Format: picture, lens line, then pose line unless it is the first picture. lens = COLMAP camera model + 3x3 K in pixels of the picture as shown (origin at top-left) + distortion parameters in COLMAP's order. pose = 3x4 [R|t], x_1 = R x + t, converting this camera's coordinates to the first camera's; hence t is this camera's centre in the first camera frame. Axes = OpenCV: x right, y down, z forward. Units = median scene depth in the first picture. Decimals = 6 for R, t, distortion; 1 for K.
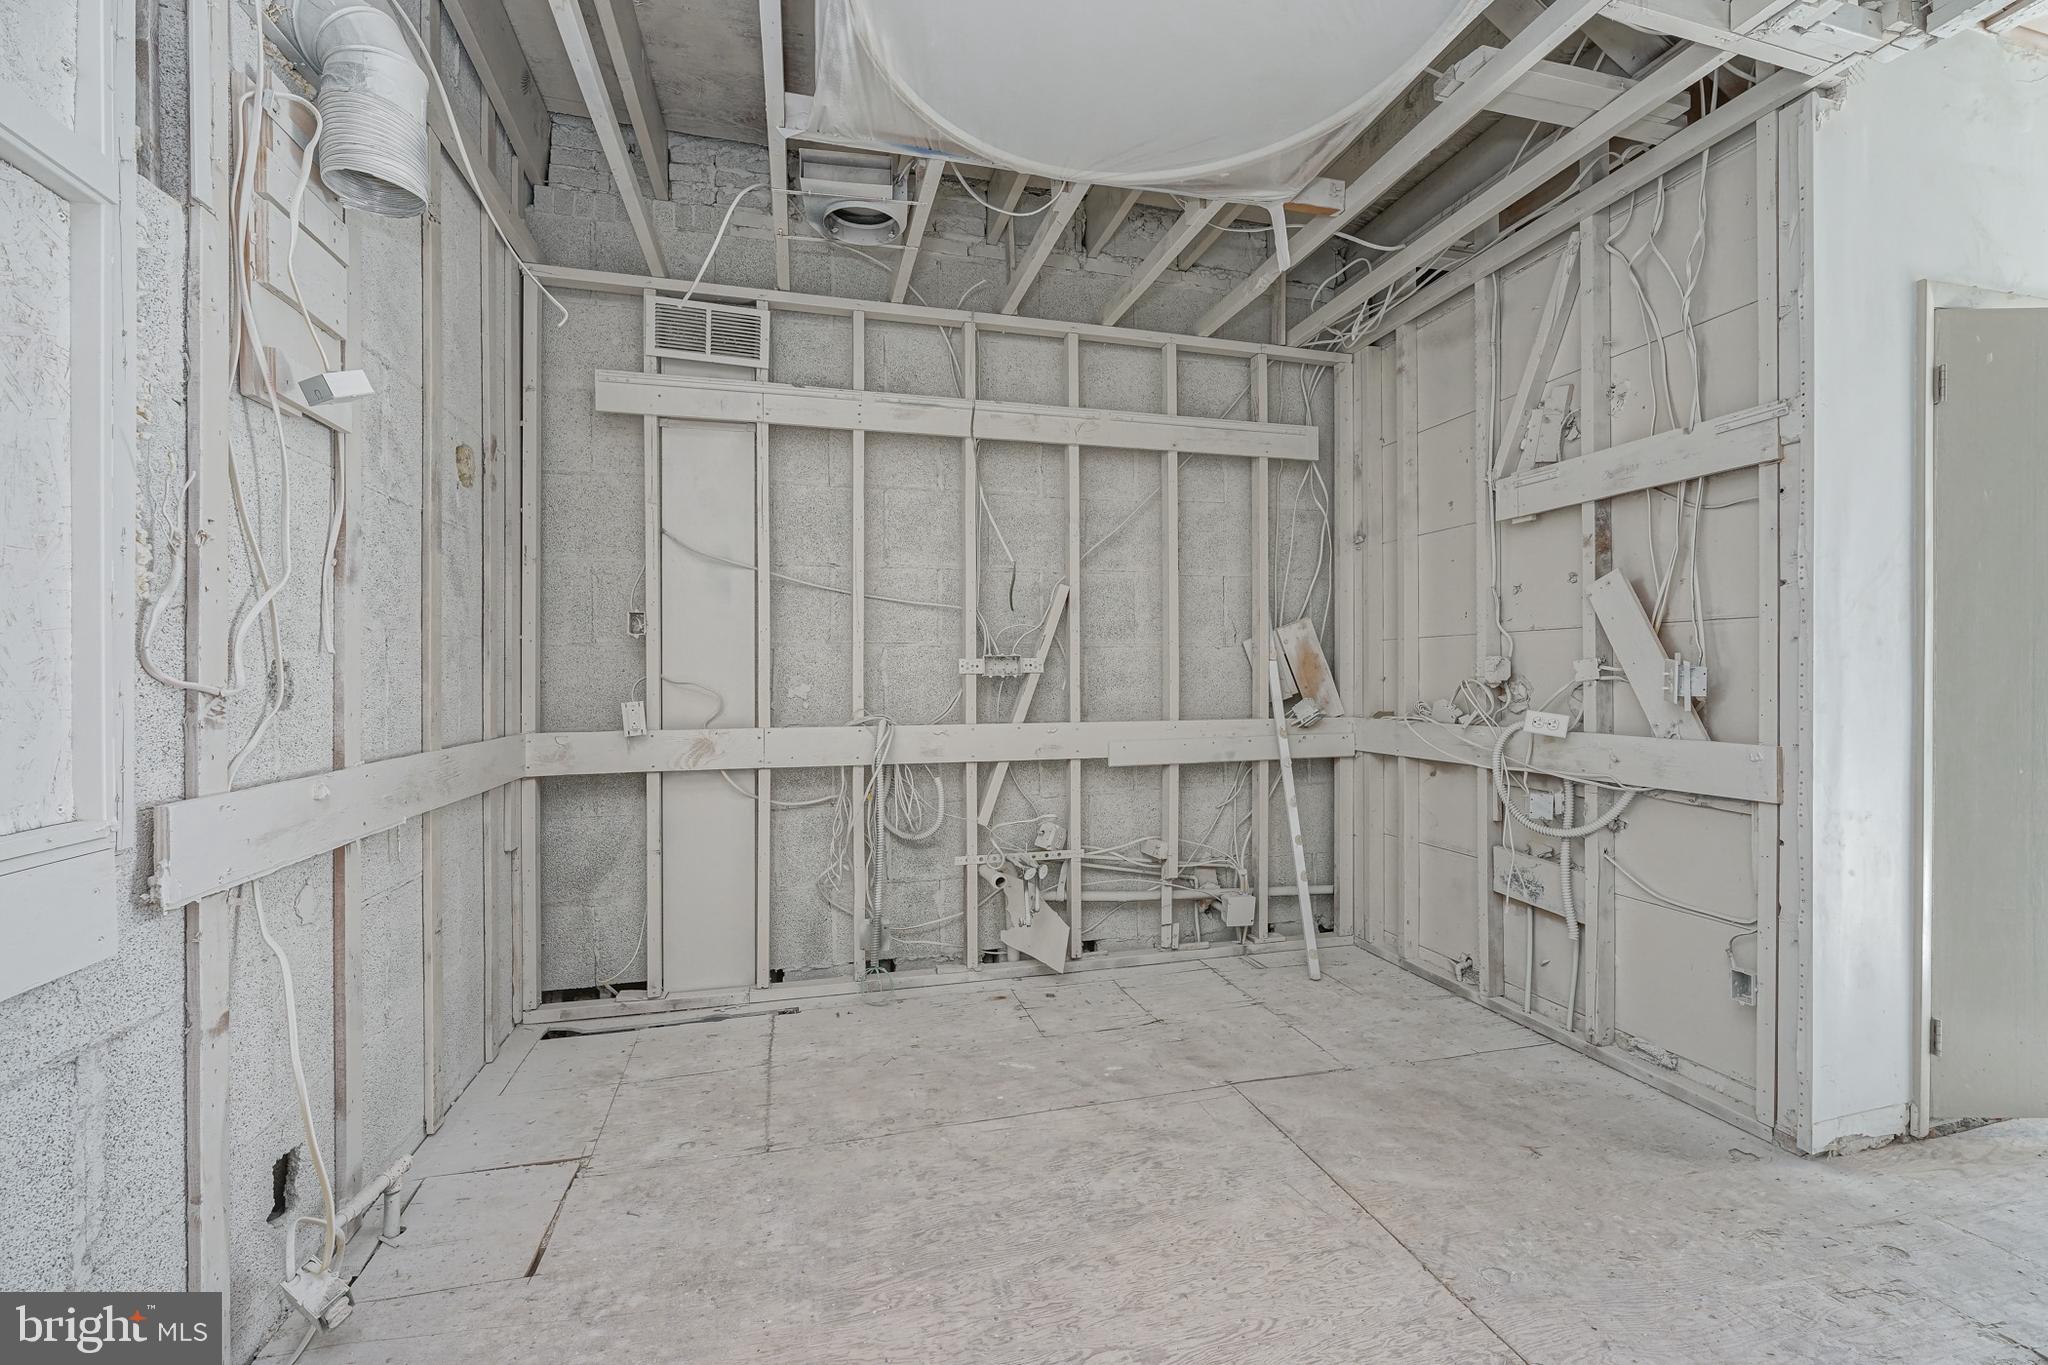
lens RADIAL K [[845.8, 0, 995.3], [0, 845.8, 676.7], [0, 0, 1]] dist [-0.001244, 0.000029]
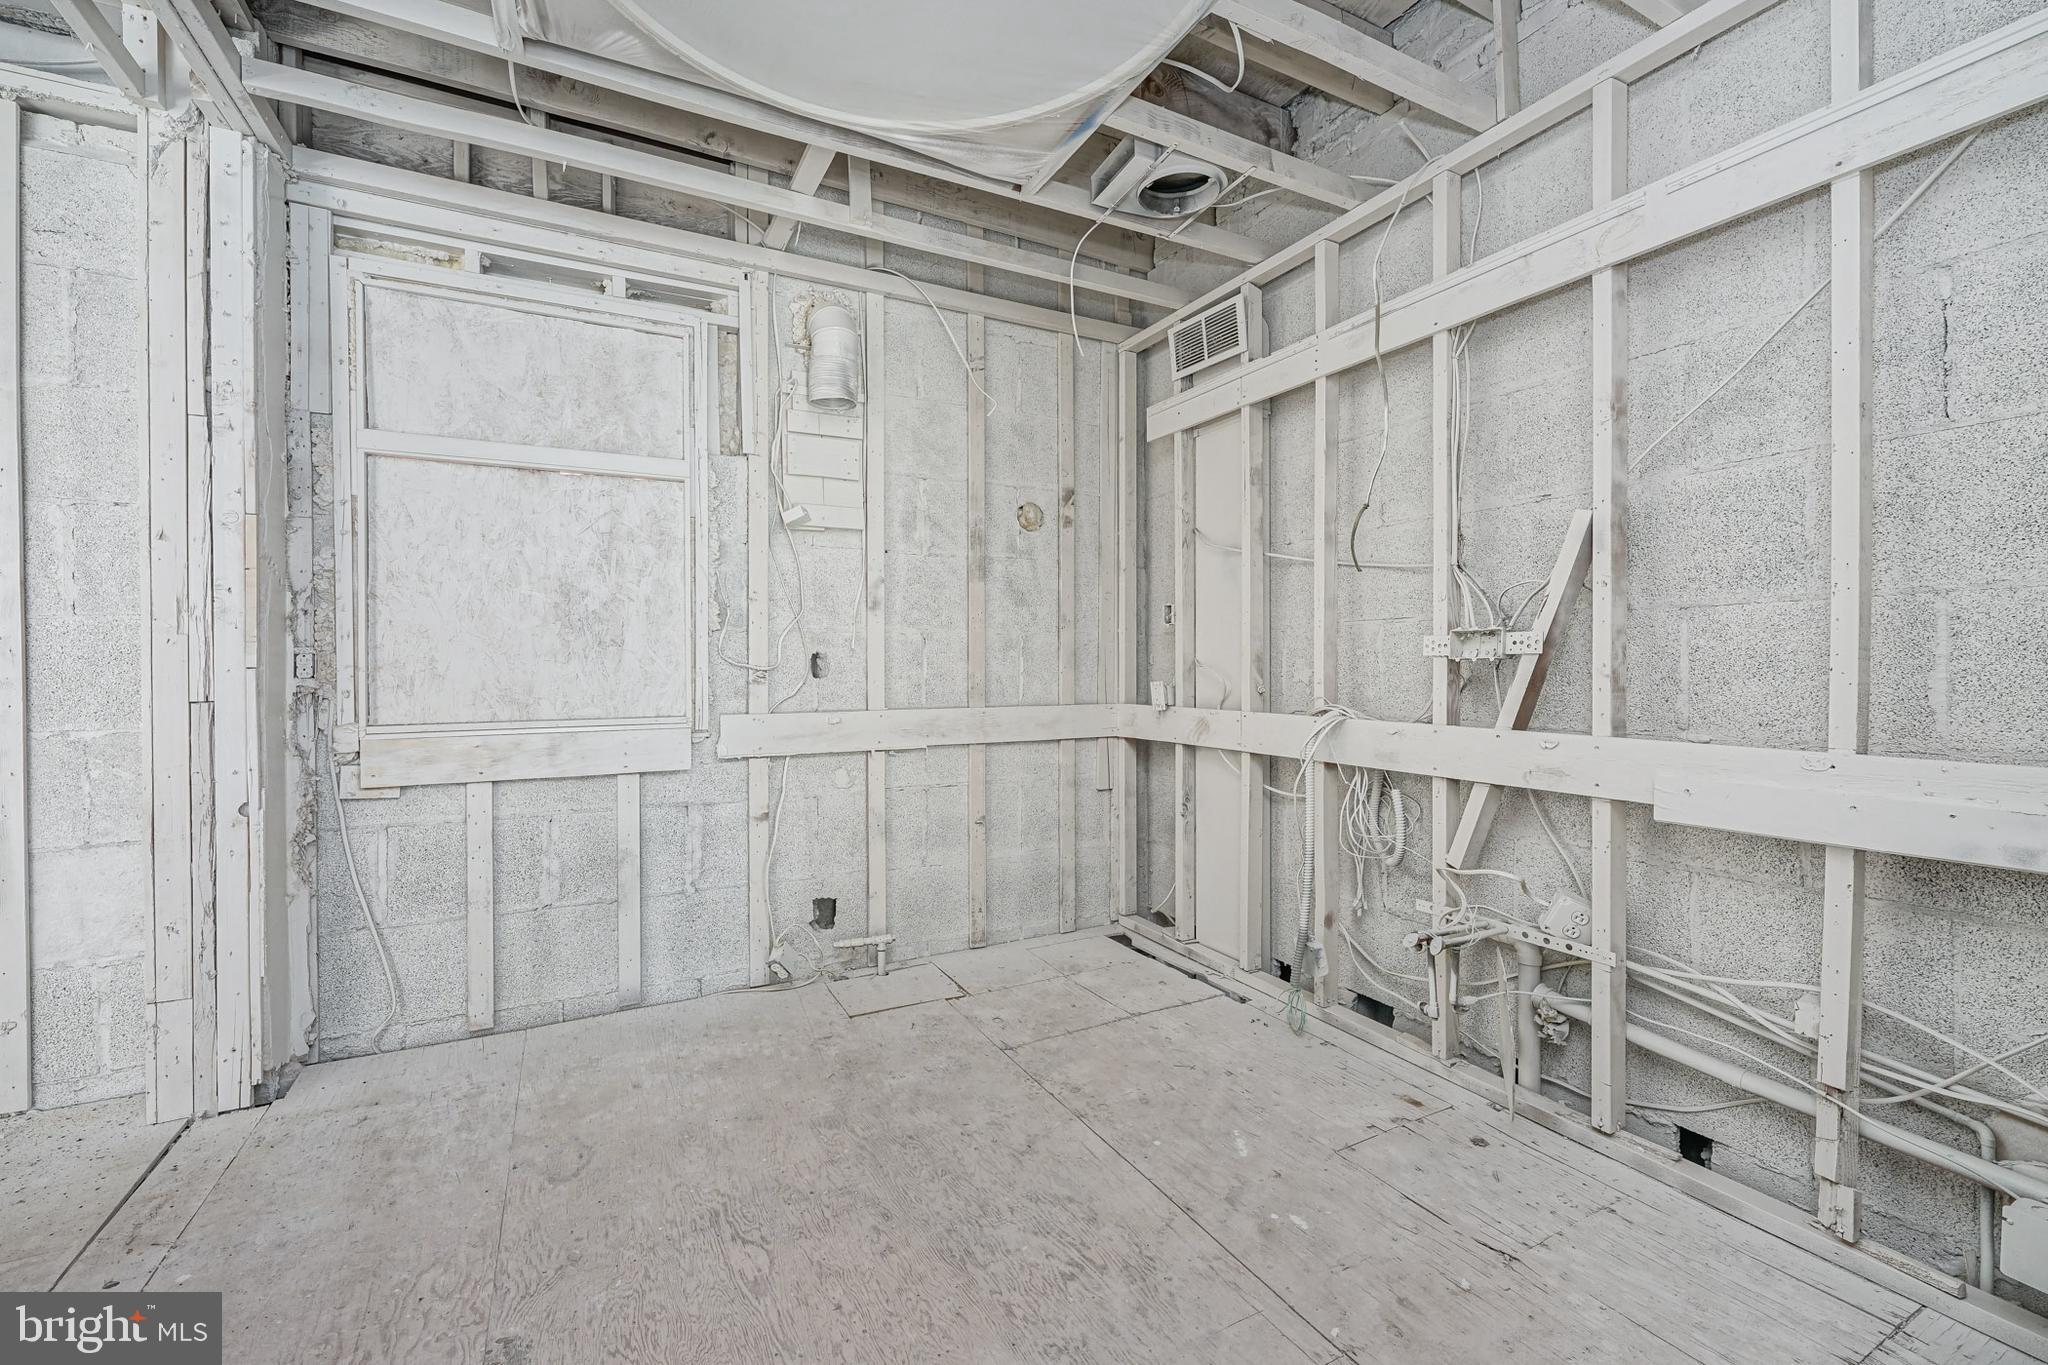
lens RADIAL K [[827.8, 0, 1028.6], [0, 827.8, 667.5], [0, 0, 1]] dist [-0.000189, 0.000358]
pose [[0.251744, 0.008000, -0.967761, 0.659805], [0.000450, 0.999965, 0.008383, 0.000441], [0.967794, -0.002546, 0.251732, 0.546203]]
